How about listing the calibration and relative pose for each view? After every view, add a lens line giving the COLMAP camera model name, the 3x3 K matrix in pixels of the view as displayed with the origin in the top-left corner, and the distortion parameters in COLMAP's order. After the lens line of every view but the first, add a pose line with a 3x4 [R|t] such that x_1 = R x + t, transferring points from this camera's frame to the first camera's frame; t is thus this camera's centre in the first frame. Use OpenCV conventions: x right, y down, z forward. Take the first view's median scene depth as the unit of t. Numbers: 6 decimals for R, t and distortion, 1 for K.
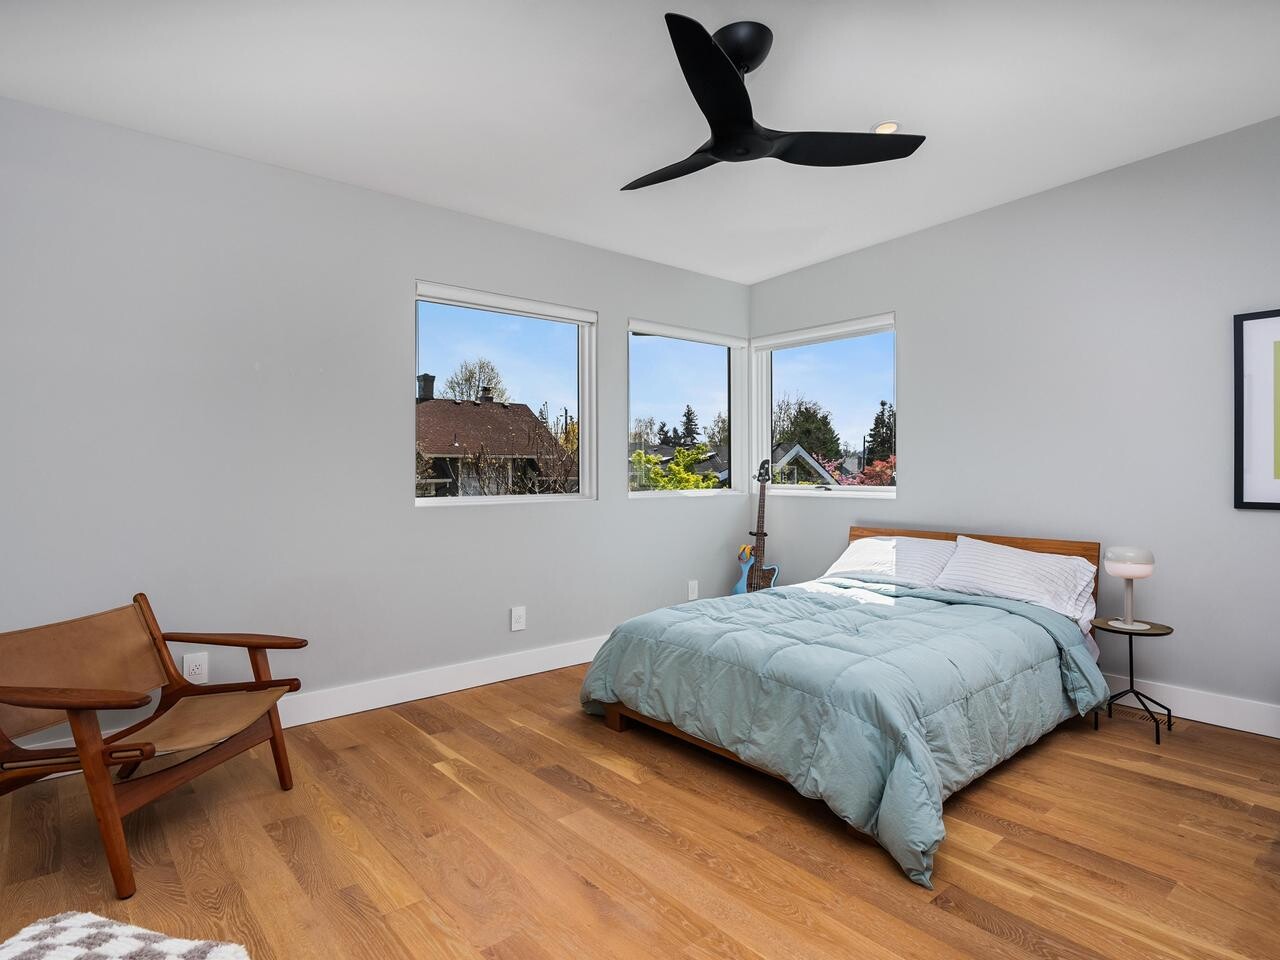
lens RADIAL K [[689.8, 0, 638.6], [0, 689.8, 472.6], [0, 0, 1]] dist [-0.010484, 0.004512]
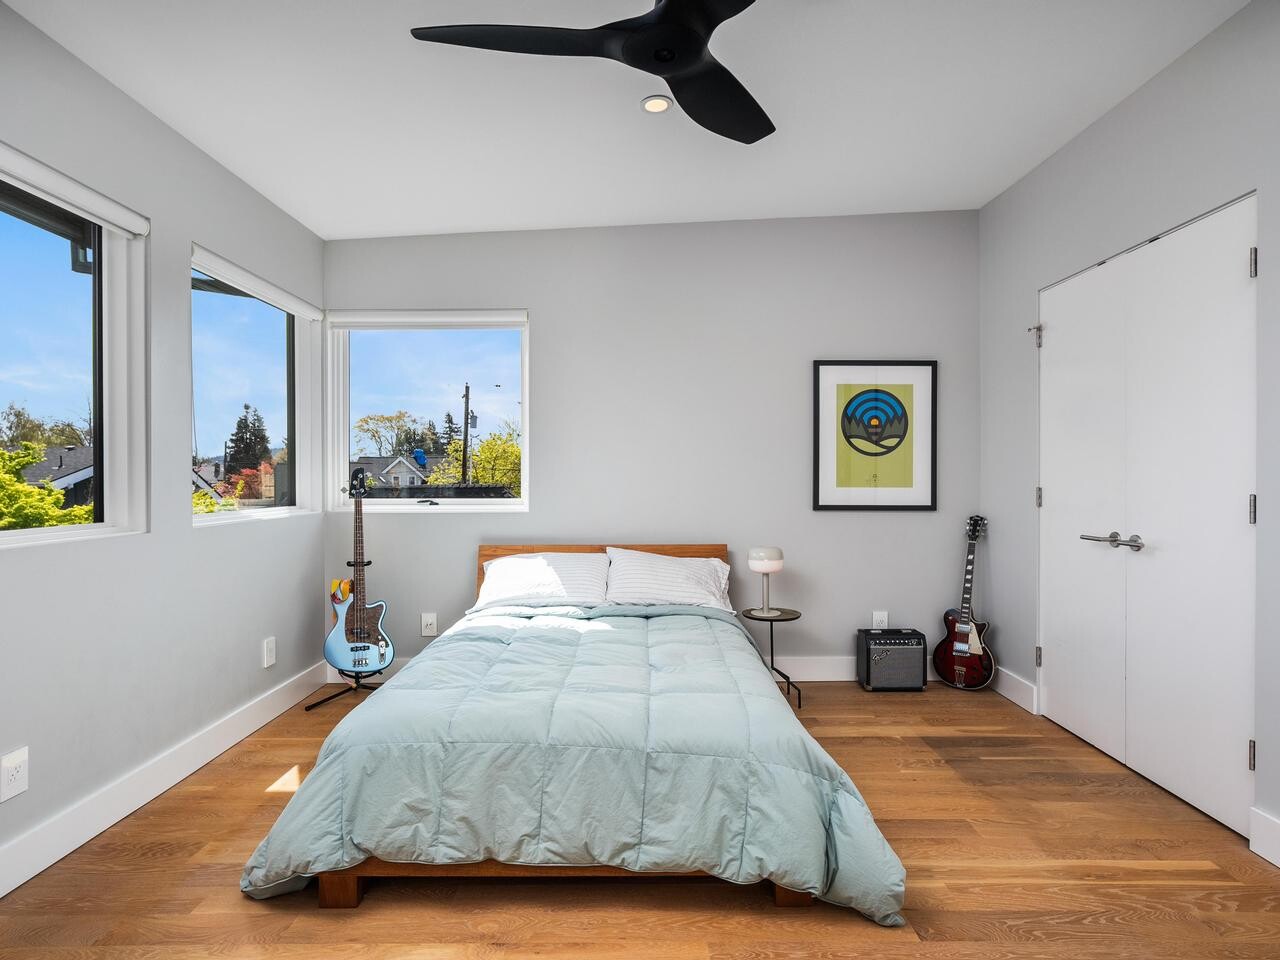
lens RADIAL K [[689.8, 0, 638.9], [0, 689.8, 482.6], [0, 0, 1]] dist [-0.010484, 0.004512]
pose [[0.655635, -0.005317, 0.755060, -0.343504], [0.003713, 0.999986, 0.003817, -0.006691], [-0.755069, 0.000301, 0.655645, 0.424647]]
